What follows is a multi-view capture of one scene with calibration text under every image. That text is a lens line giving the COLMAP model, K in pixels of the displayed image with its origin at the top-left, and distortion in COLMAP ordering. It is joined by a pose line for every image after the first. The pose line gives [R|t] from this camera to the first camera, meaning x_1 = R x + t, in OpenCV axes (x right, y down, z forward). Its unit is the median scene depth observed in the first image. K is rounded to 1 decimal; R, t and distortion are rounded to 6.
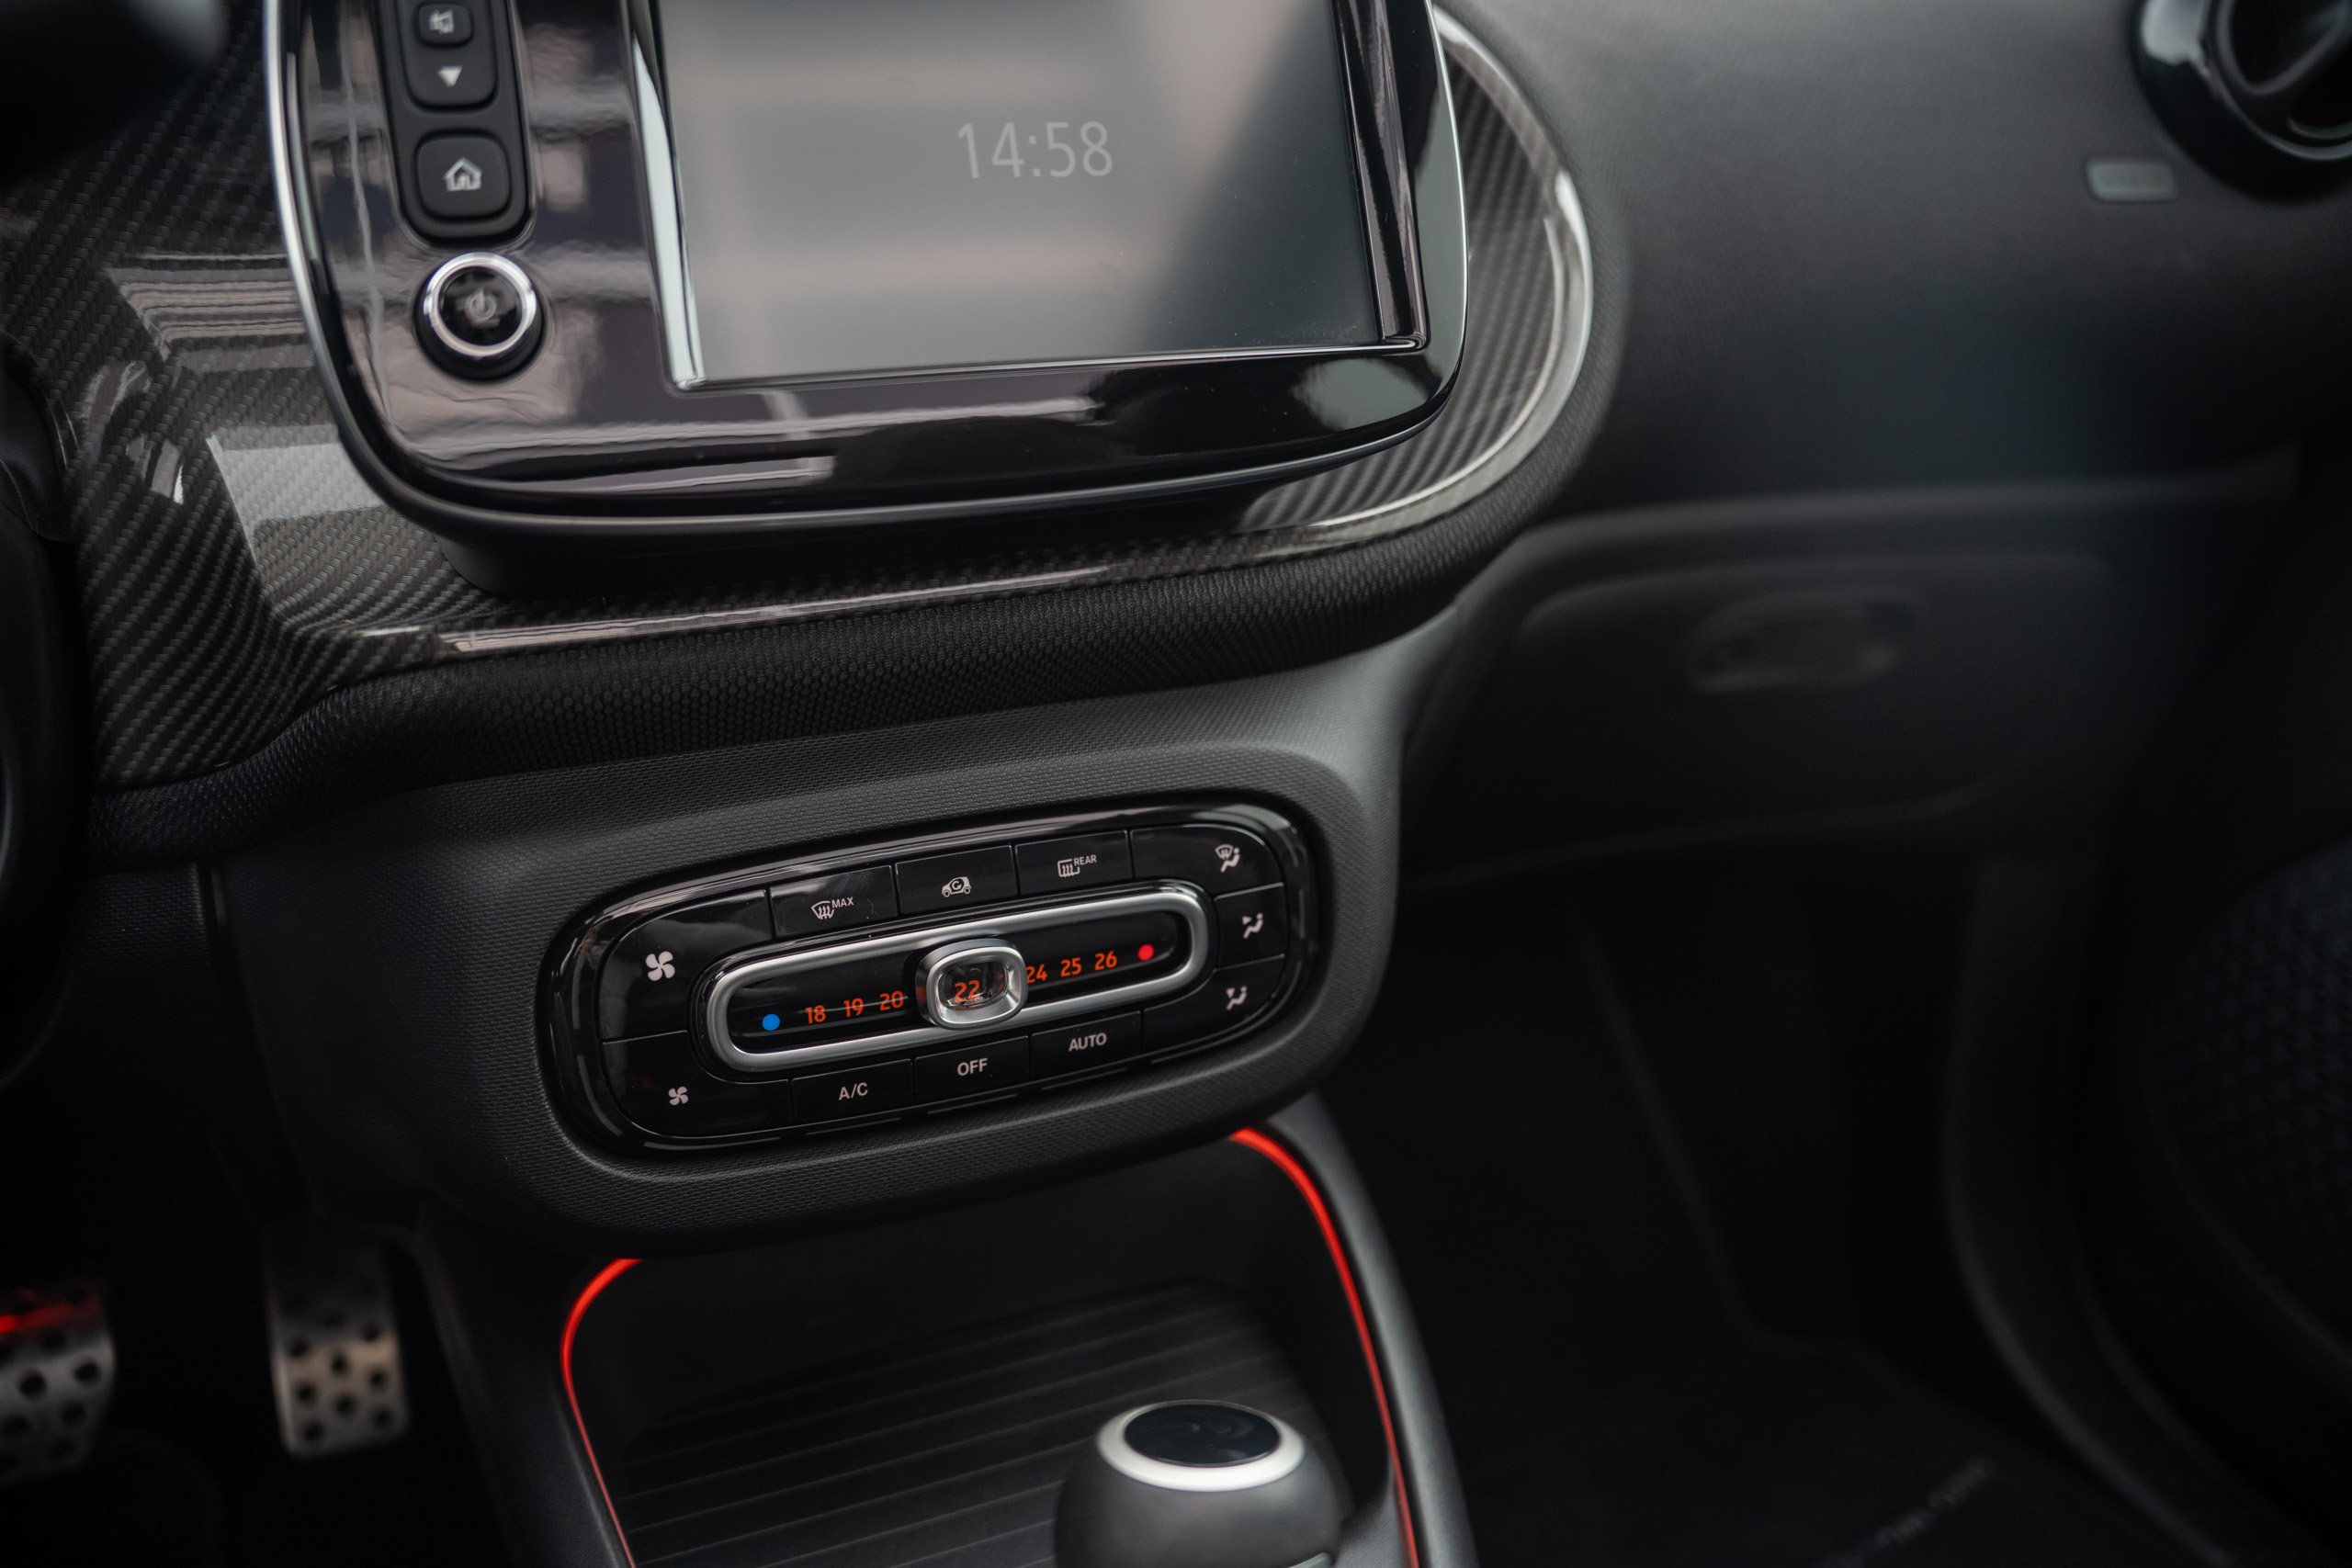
lens RADIAL K [[1880.9, 0, 1175.1], [0, 1880.9, 797.2], [0, 0, 1]] dist [-0.174673, 0.120297]
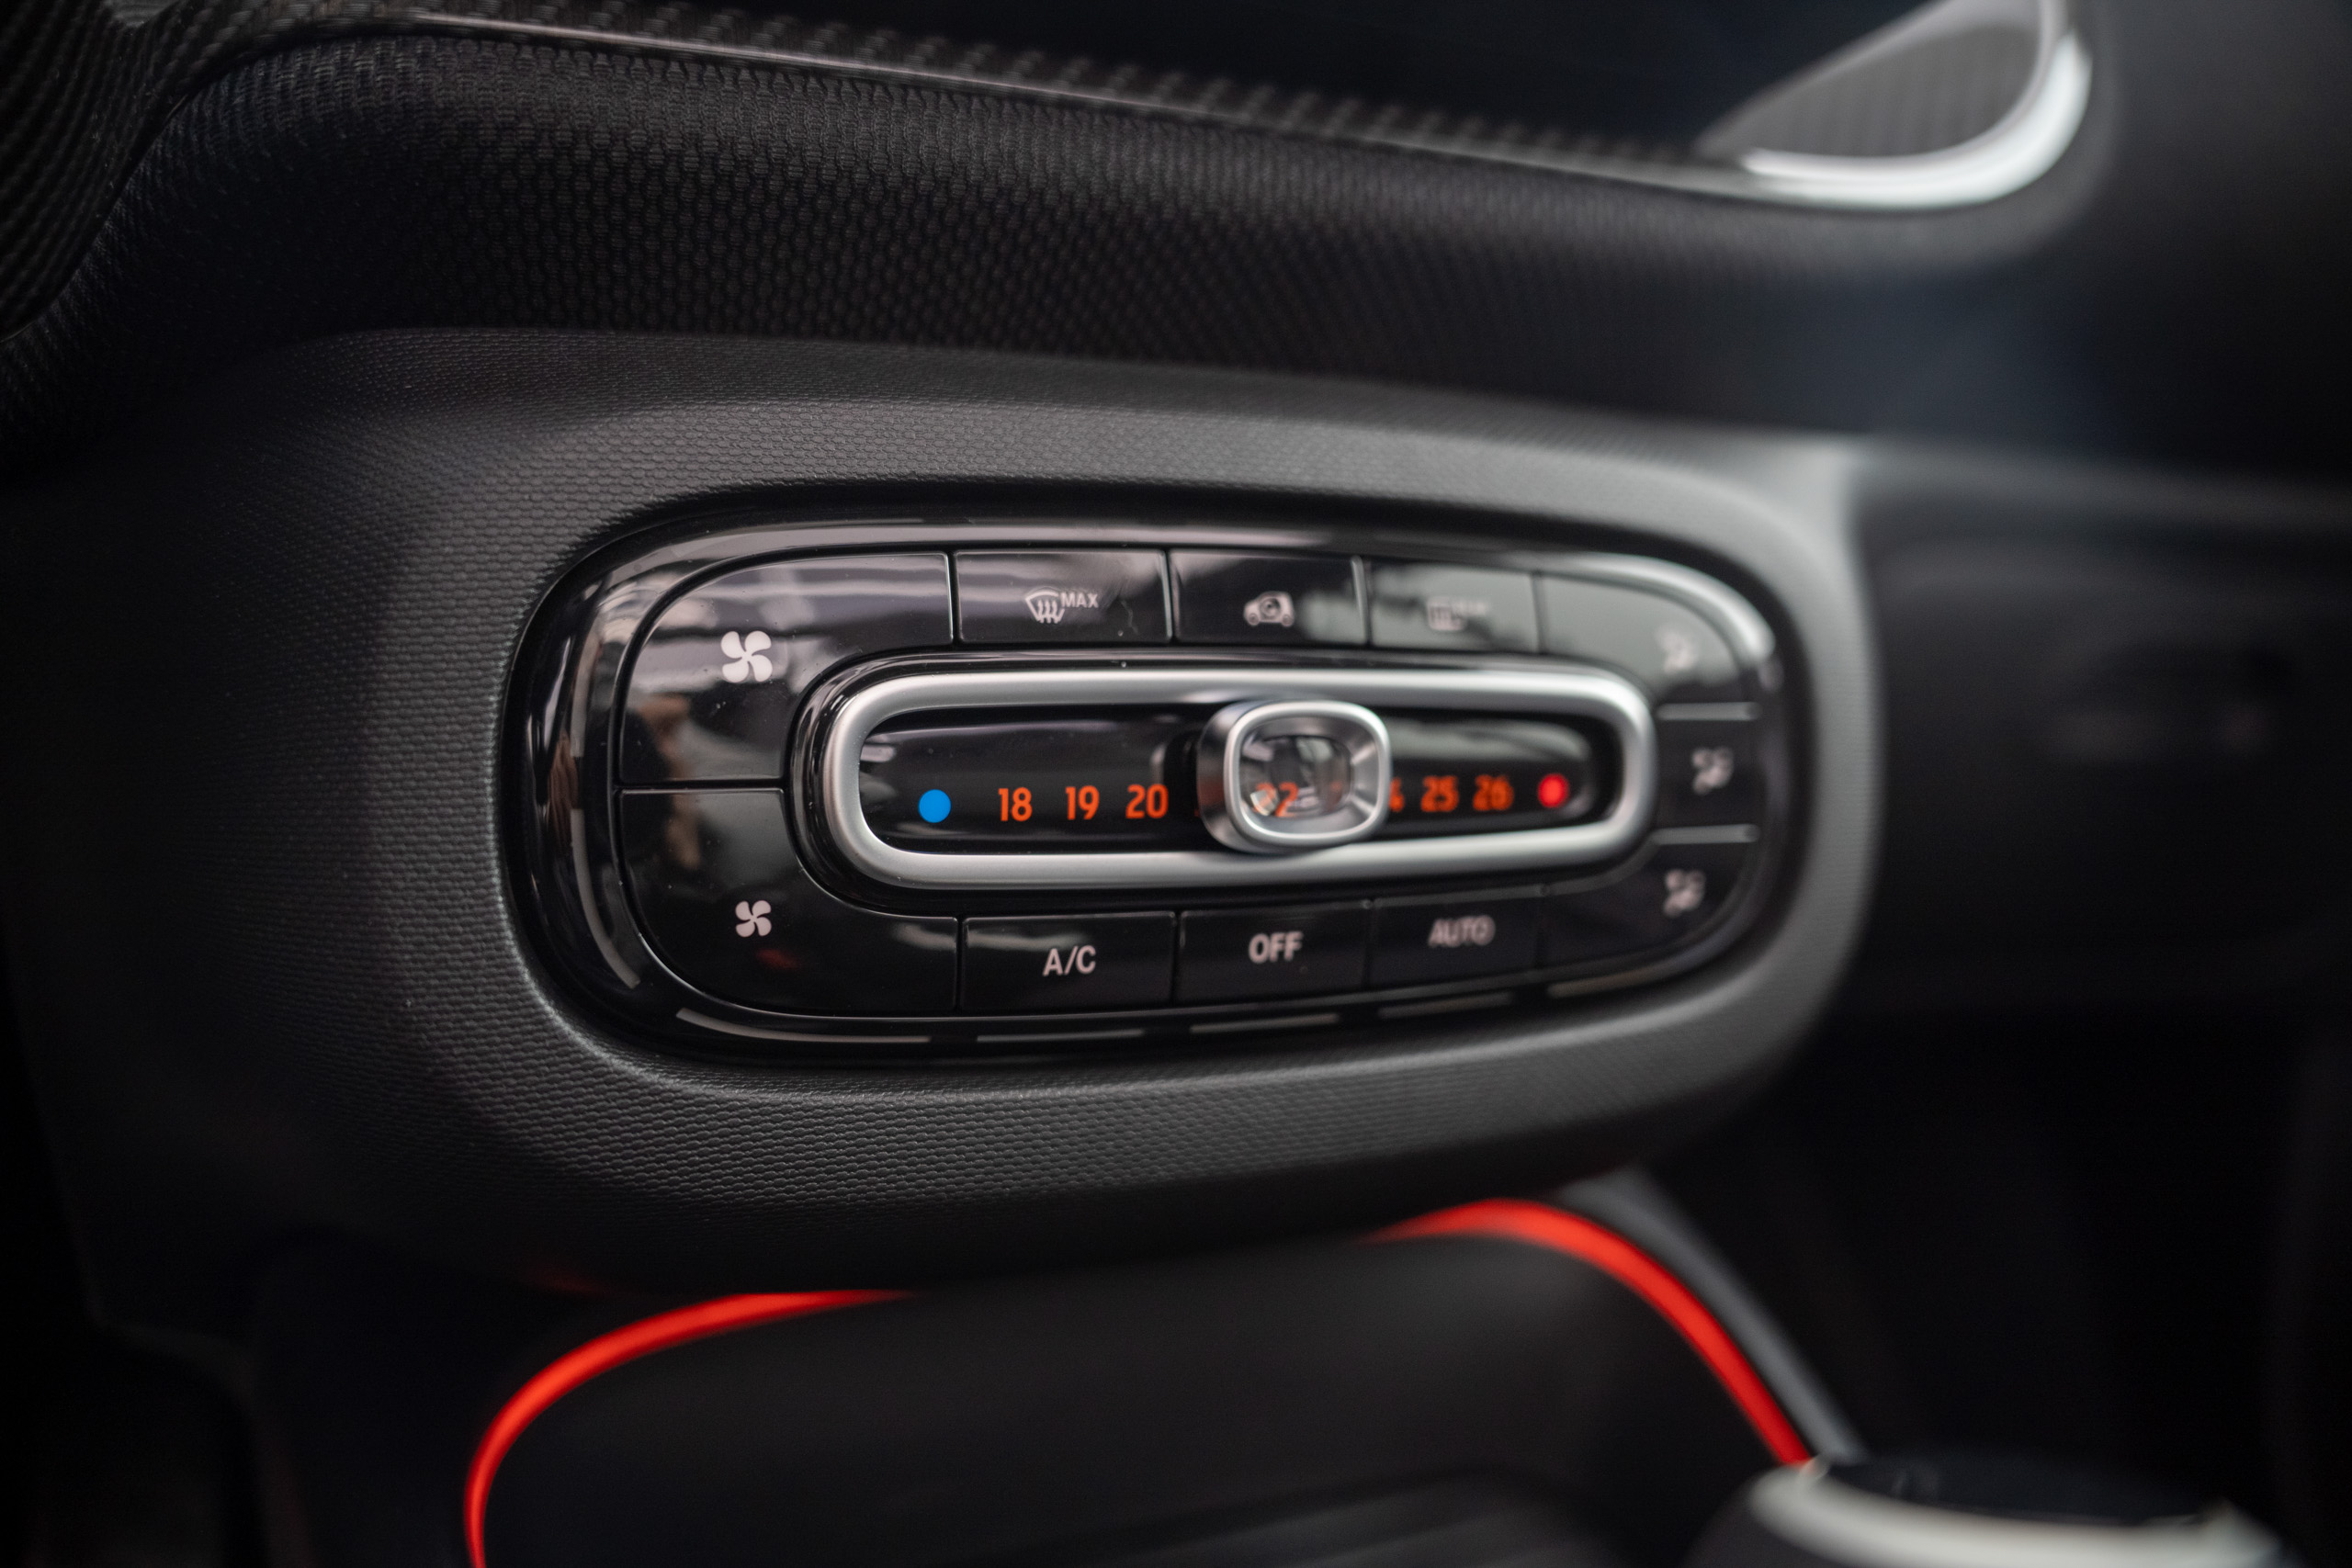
lens RADIAL K [[1880.9, 0, 1183.9], [0, 1880.9, 794.7], [0, 0, 1]] dist [-0.174673, 0.120297]
pose [[0.999134, 0.035338, 0.021975, -0.152530], [-0.029837, 0.976456, -0.213645, 0.225214], [-0.029008, 0.212804, 0.976664, 0.453876]]
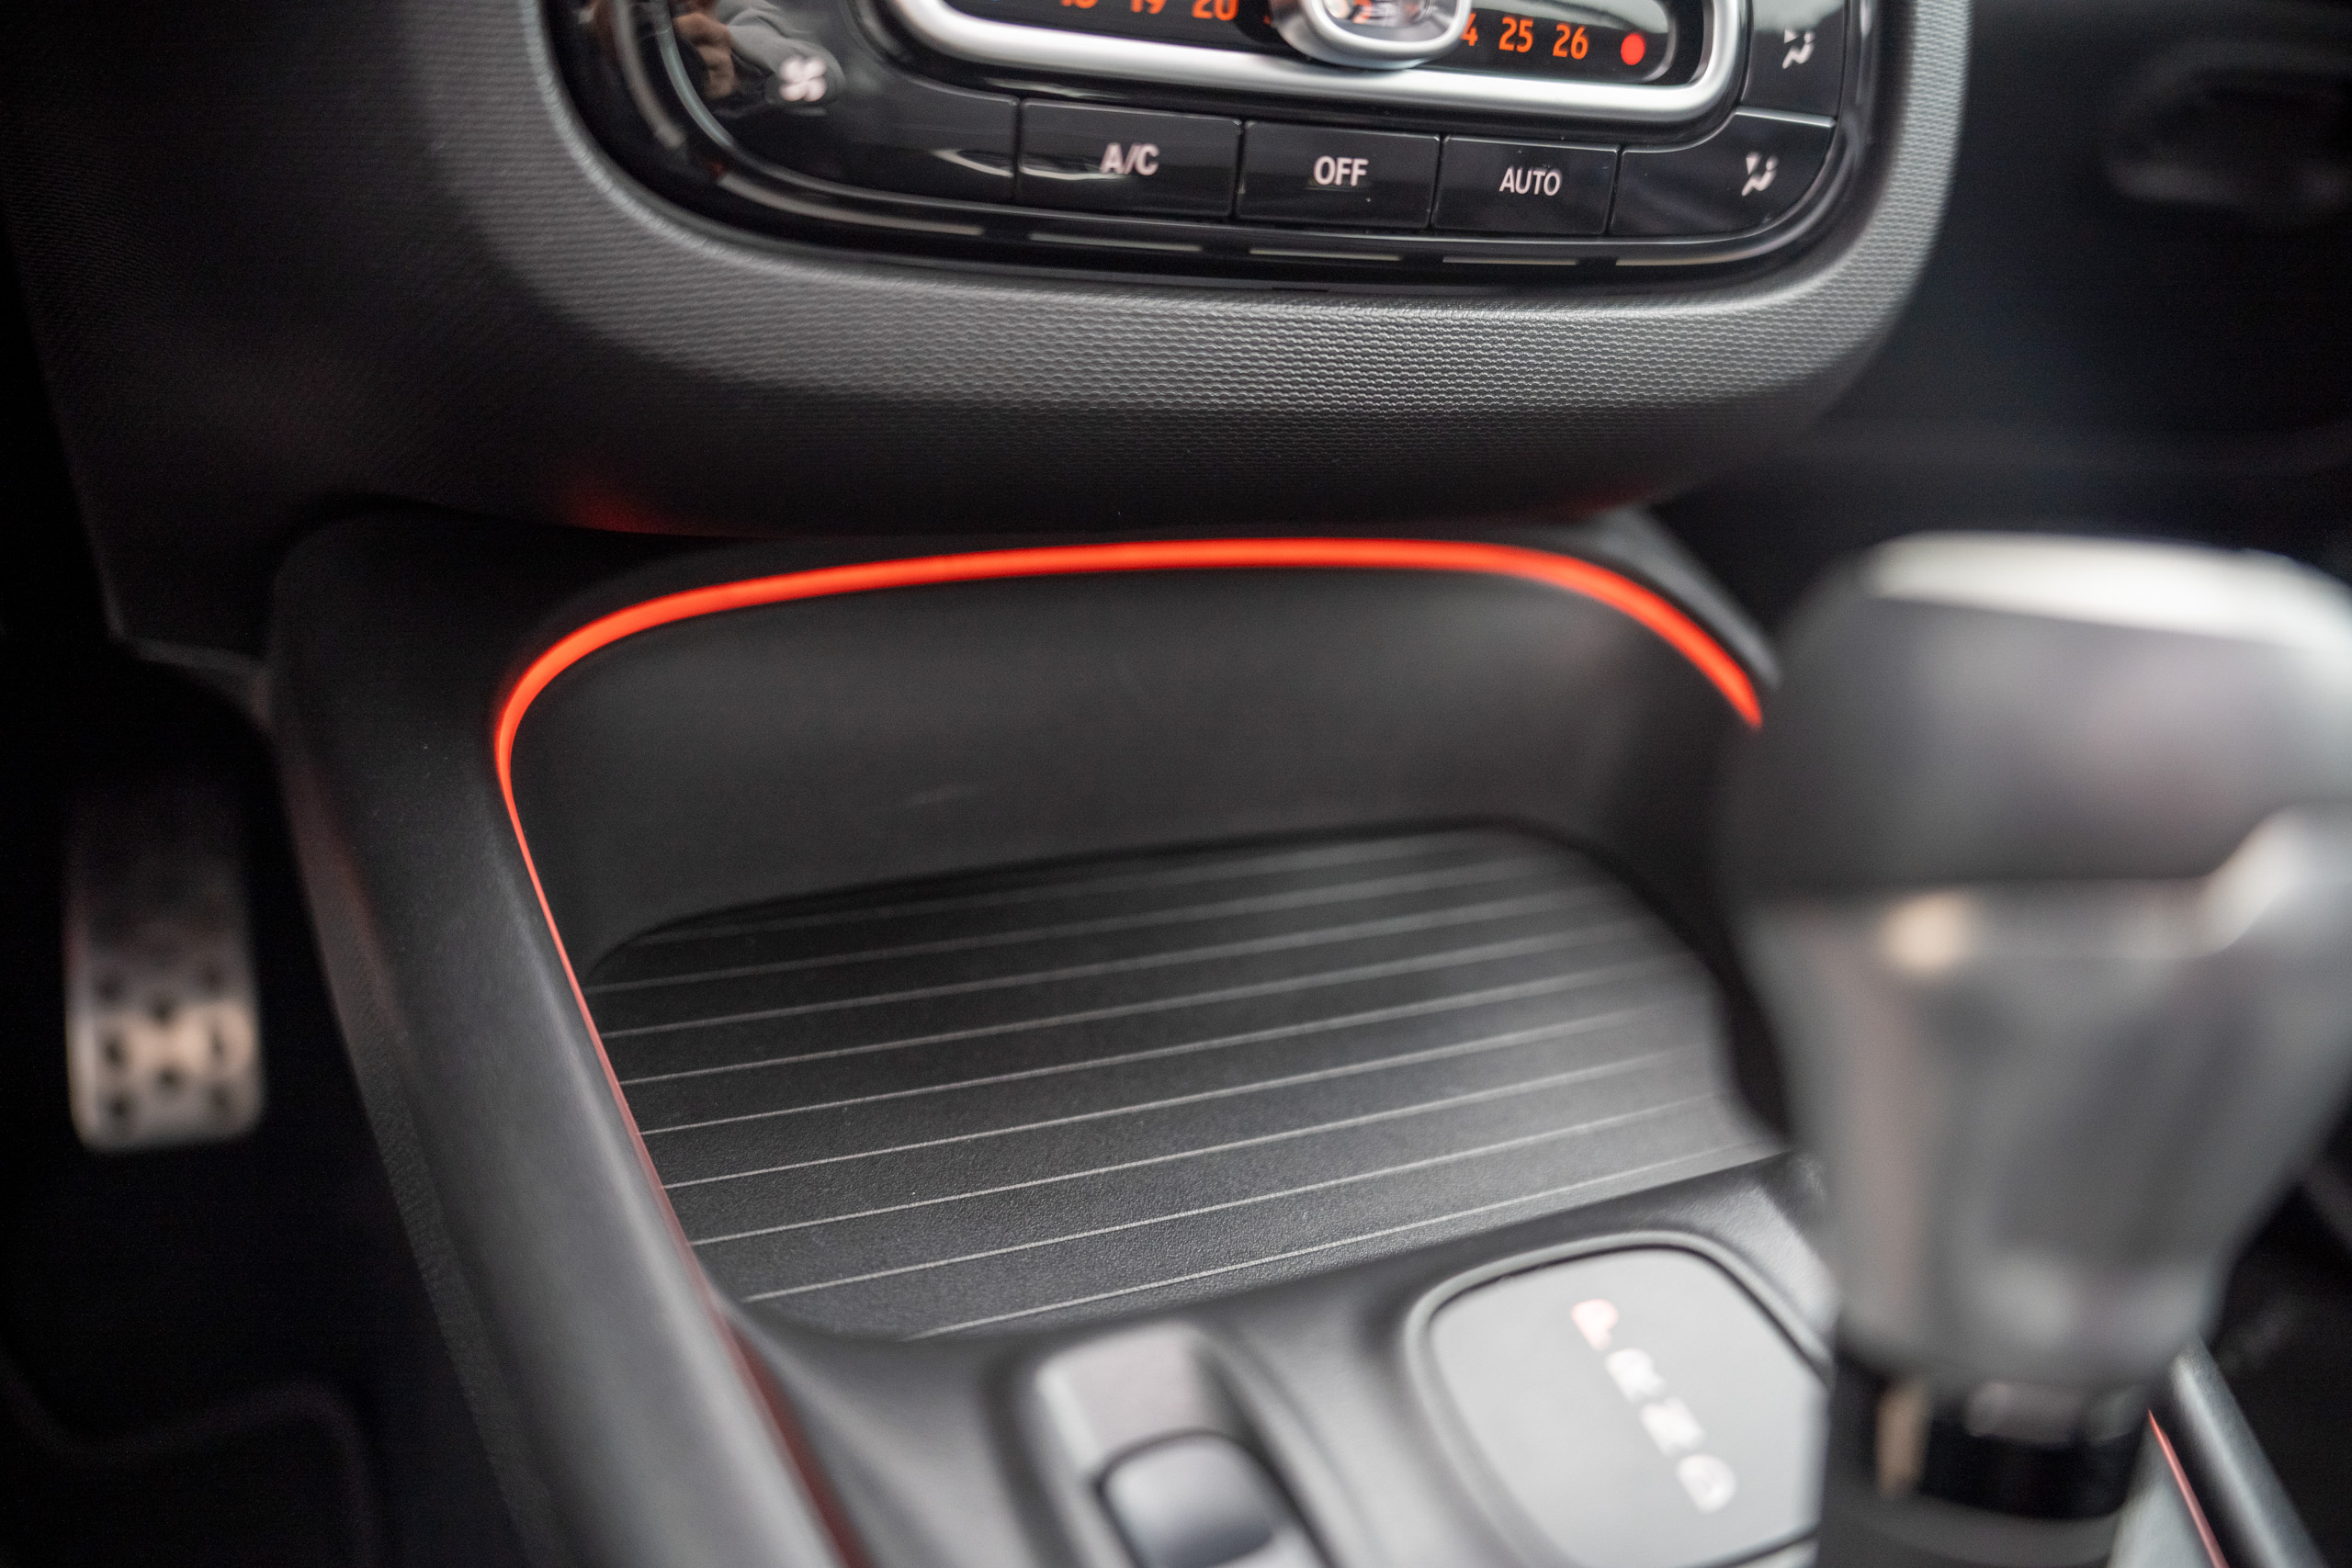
lens RADIAL K [[1880.9, 0, 1159.5], [0, 1880.9, 778.3], [0, 0, 1]] dist [-0.174673, 0.120297]
pose [[0.997436, 0.066040, 0.027563, -0.166544], [-0.066501, 0.997655, 0.016174, 0.318839], [-0.026430, -0.017965, 0.999489, 0.482269]]
